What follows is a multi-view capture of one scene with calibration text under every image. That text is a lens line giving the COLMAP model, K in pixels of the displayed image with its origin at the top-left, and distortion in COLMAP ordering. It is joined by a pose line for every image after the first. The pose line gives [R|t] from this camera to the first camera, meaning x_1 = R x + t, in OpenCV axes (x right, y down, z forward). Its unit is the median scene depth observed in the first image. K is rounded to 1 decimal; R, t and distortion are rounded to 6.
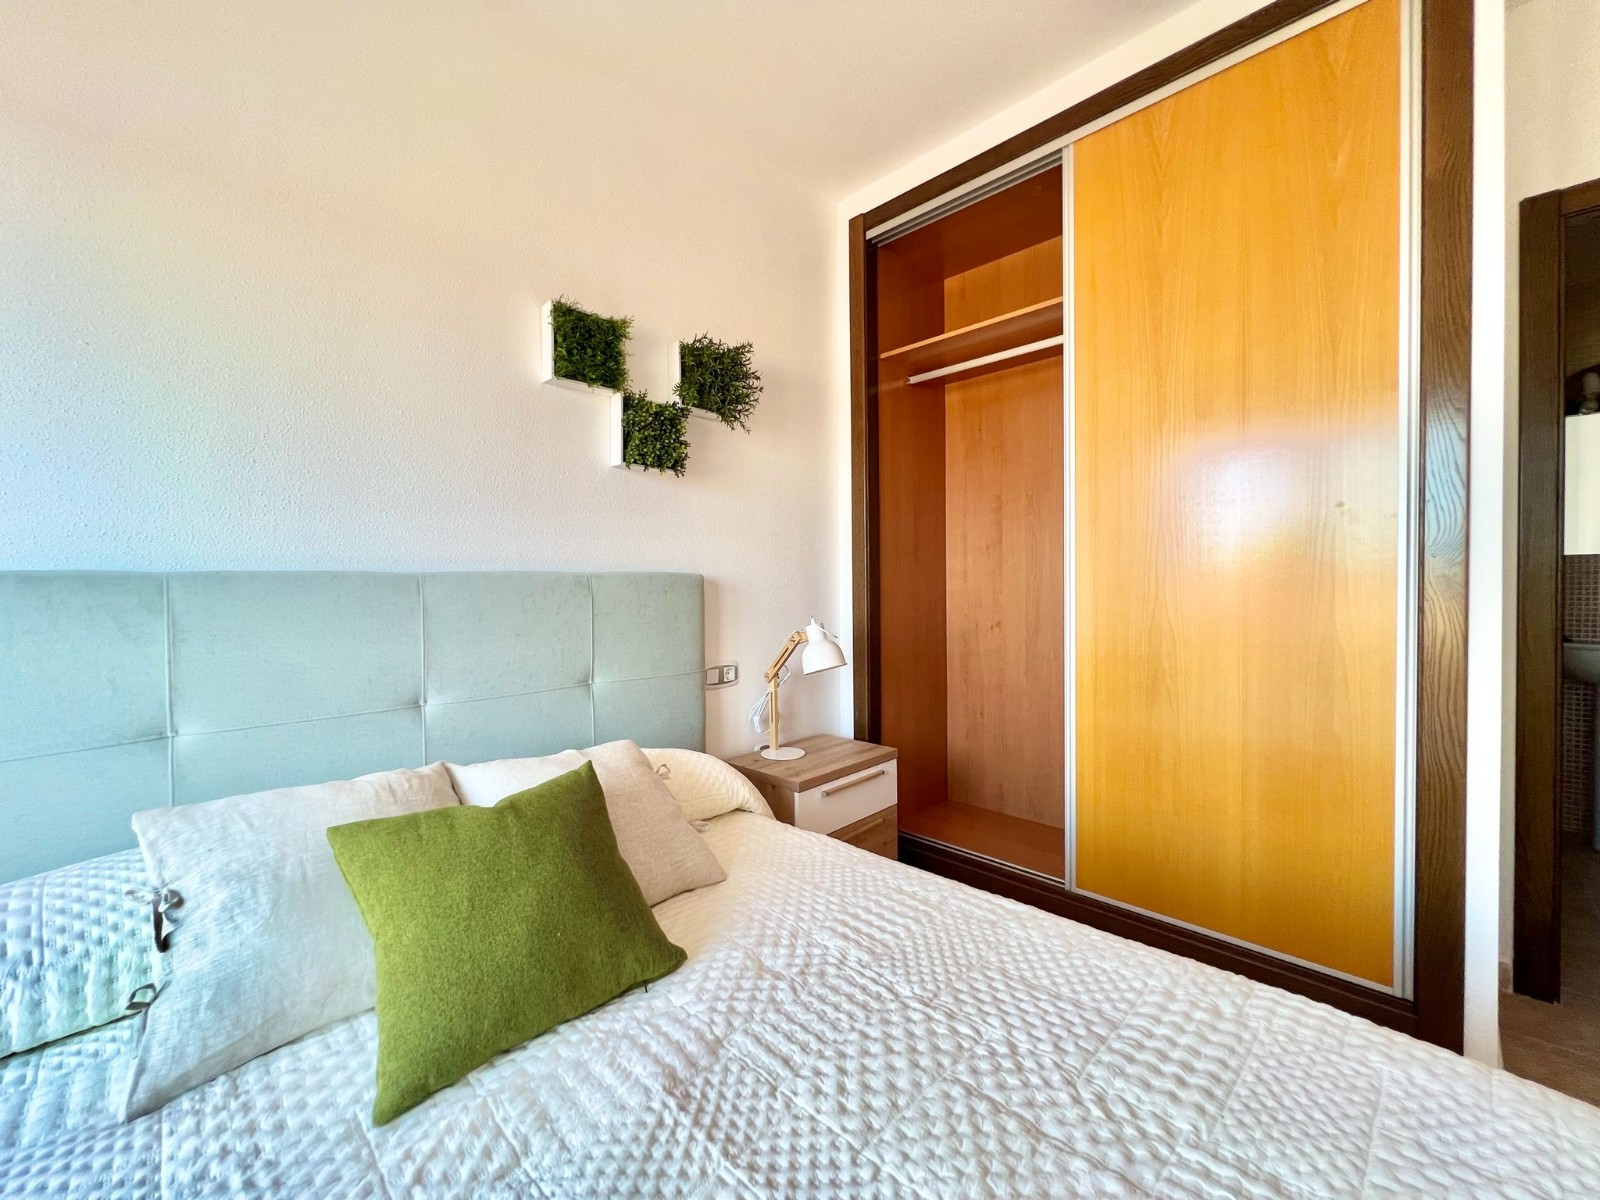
lens RADIAL K [[642.6, 0, 795.4], [0, 642.6, 599.4], [0, 0, 1]] dist [-0.005509, 0.000516]
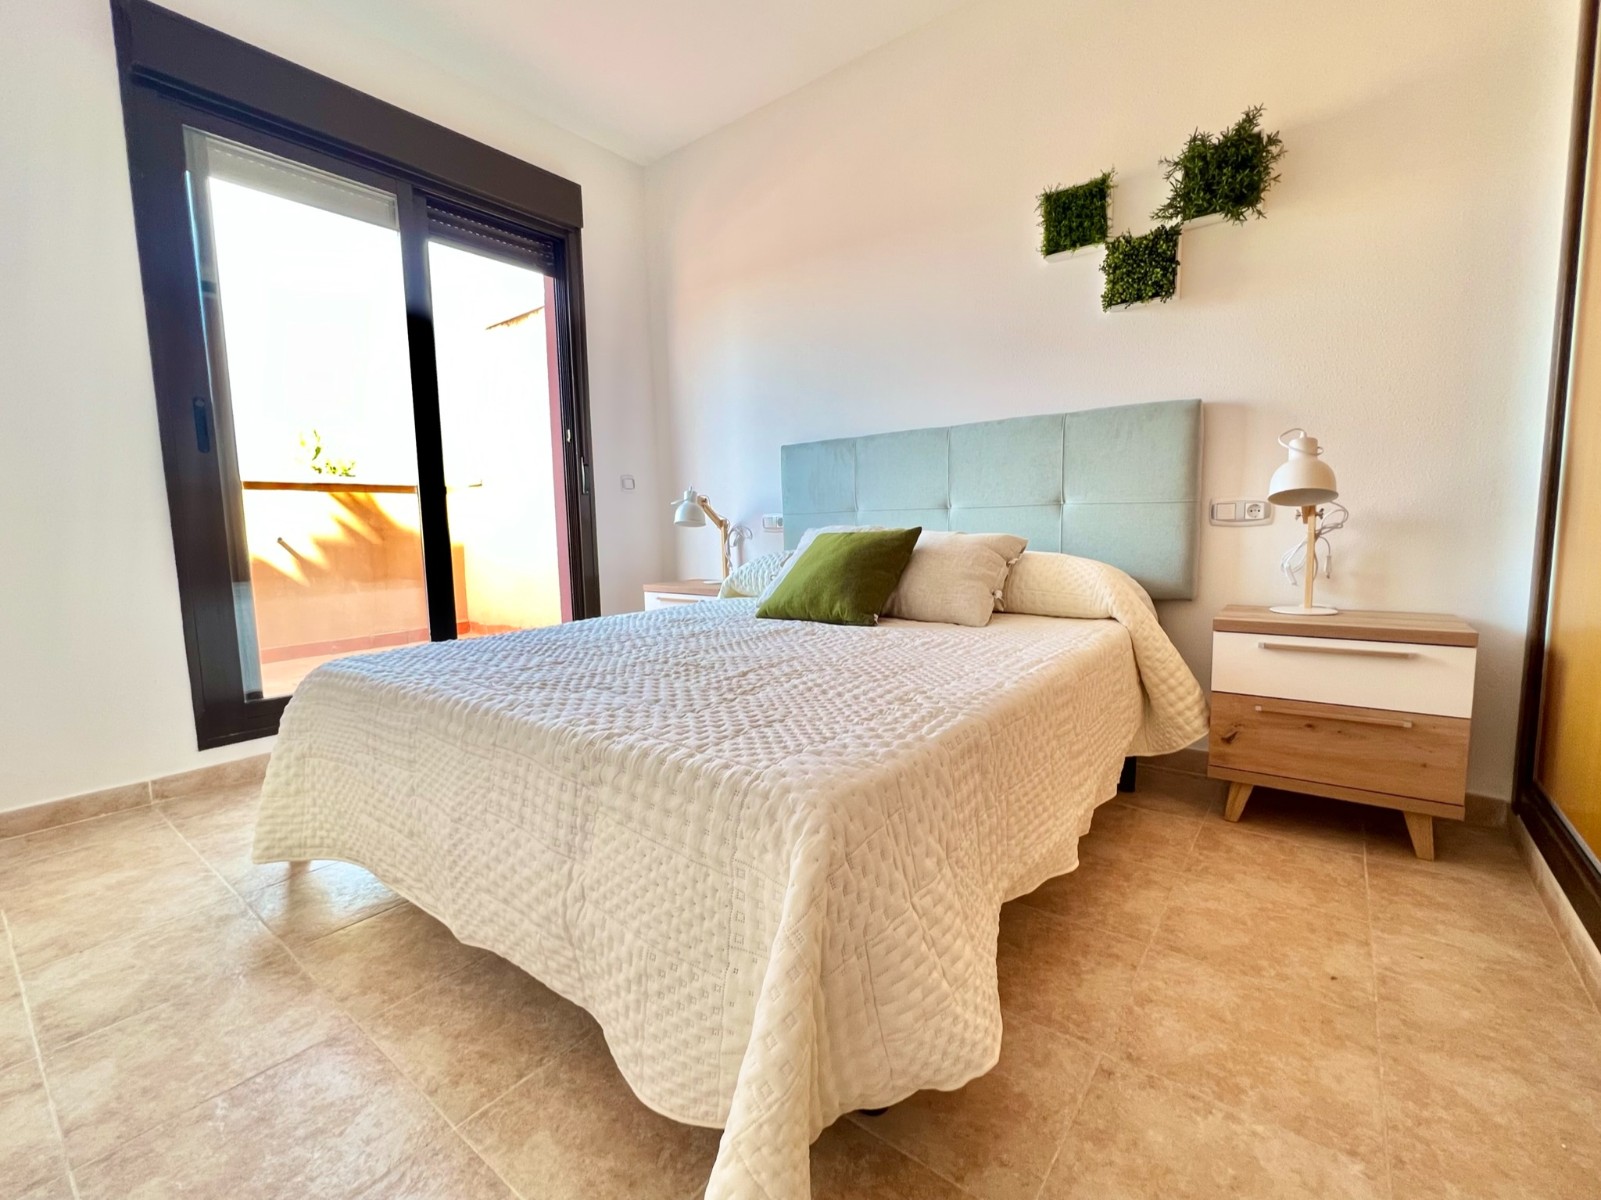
lens RADIAL K [[699.7, 0, 790.5], [0, 699.7, 597.6], [0, 0, 1]] dist [0.000511, 0.000598]
pose [[0.115161, 0.115116, -0.986654, 0.900904], [-0.005258, 0.993319, 0.115280, 0.146545], [0.993333, -0.008088, 0.114997, 0.302791]]
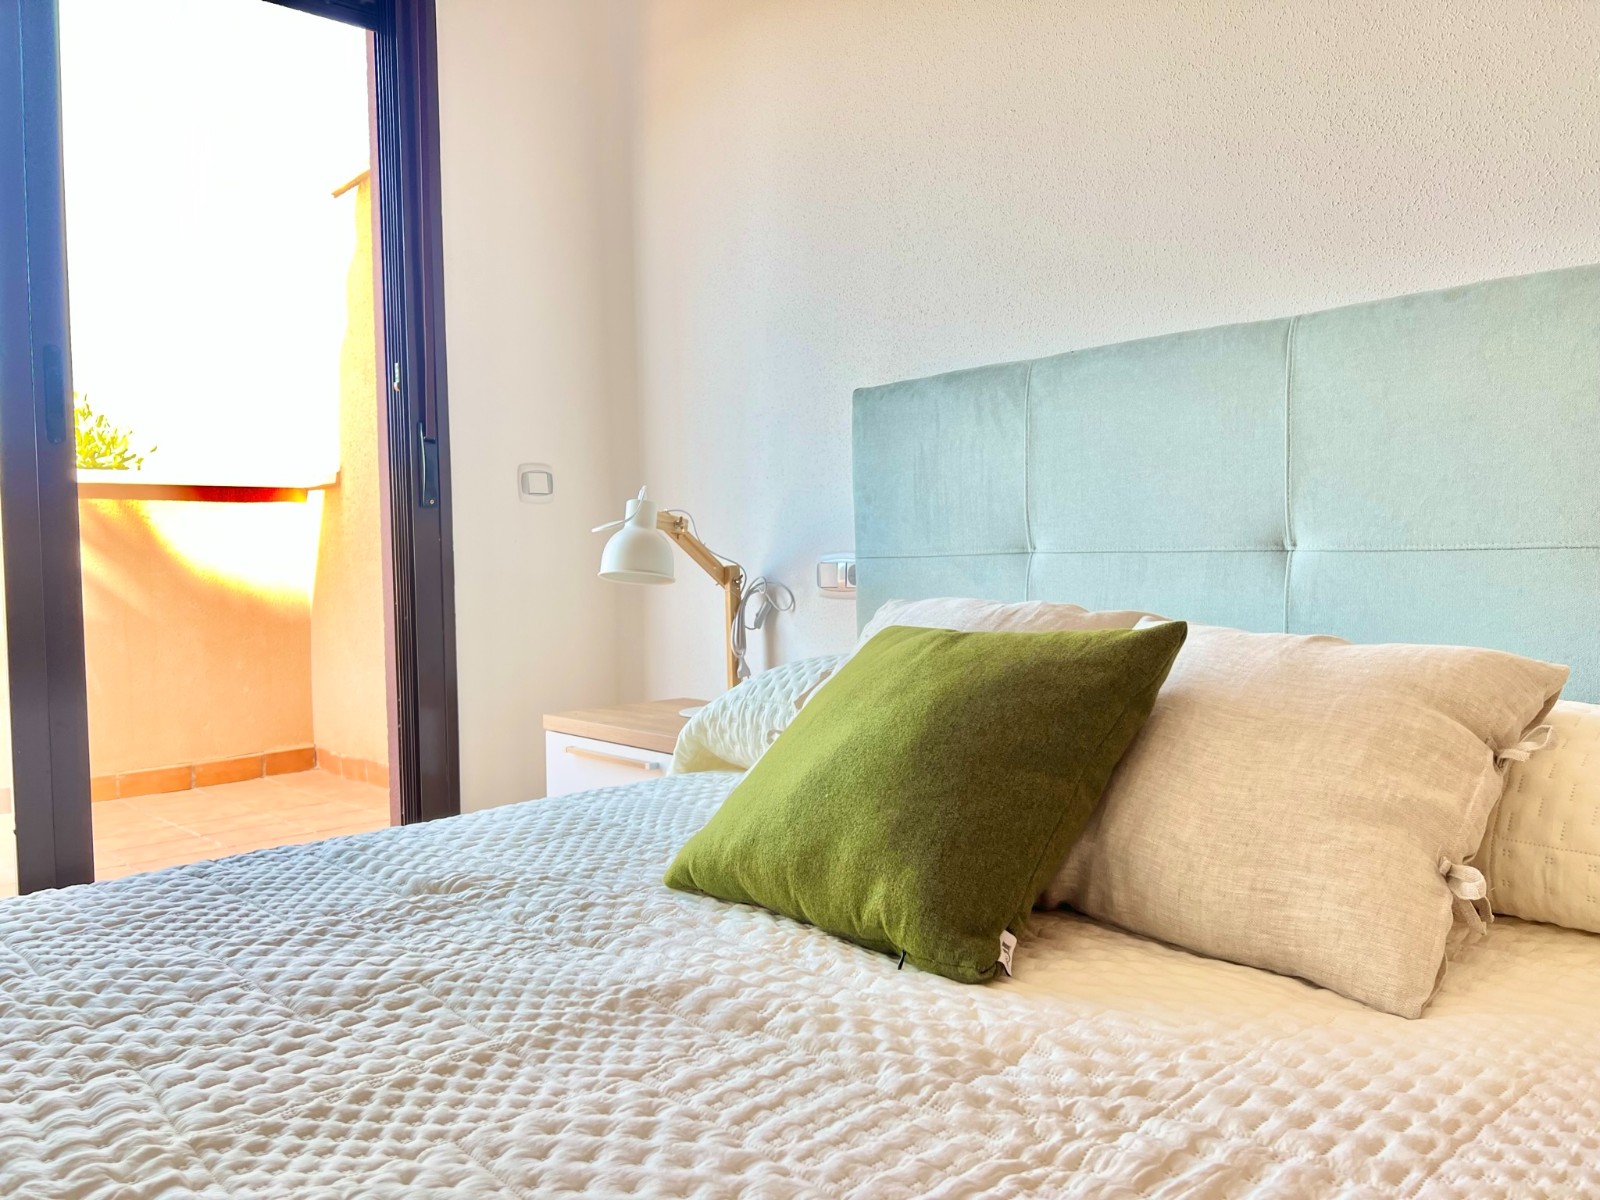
lens RADIAL K [[1200.5, 0, 800.0], [0, 1200.5, 600.0], [0, 0, 1]] dist [0.057670, -0.080742]
pose [[-0.056372, 0.053262, -0.996988, 0.399071], [-0.010868, 0.998484, 0.053956, 0.121461], [0.998351, 0.013876, -0.055708, 0.487642]]
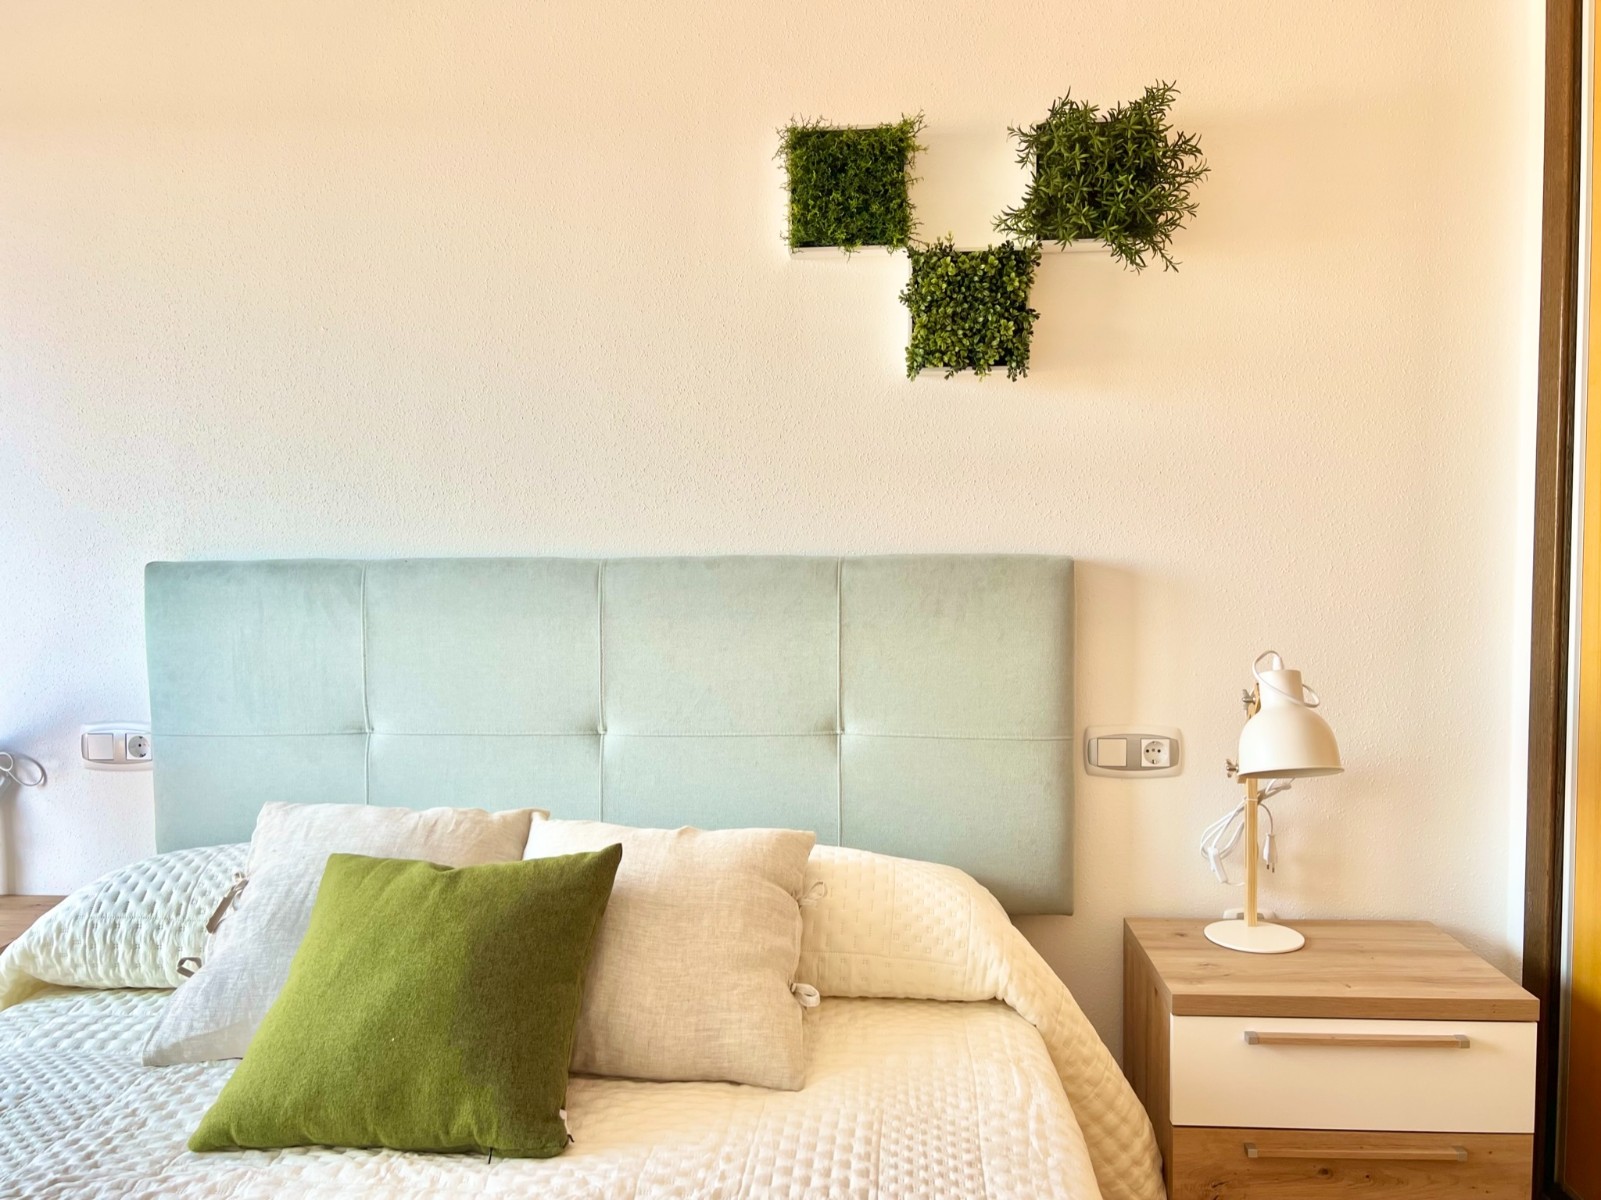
lens RADIAL K [[1250.7, 0, 800.5], [0, 1250.7, 600.0], [0, 0, 1]] dist [0.061703, -0.070197]
pose [[0.645809, 0.048100, -0.761983, 0.536558], [-0.018695, 0.998711, 0.047198, -0.052075], [0.763270, -0.016235, 0.645875, 0.175326]]
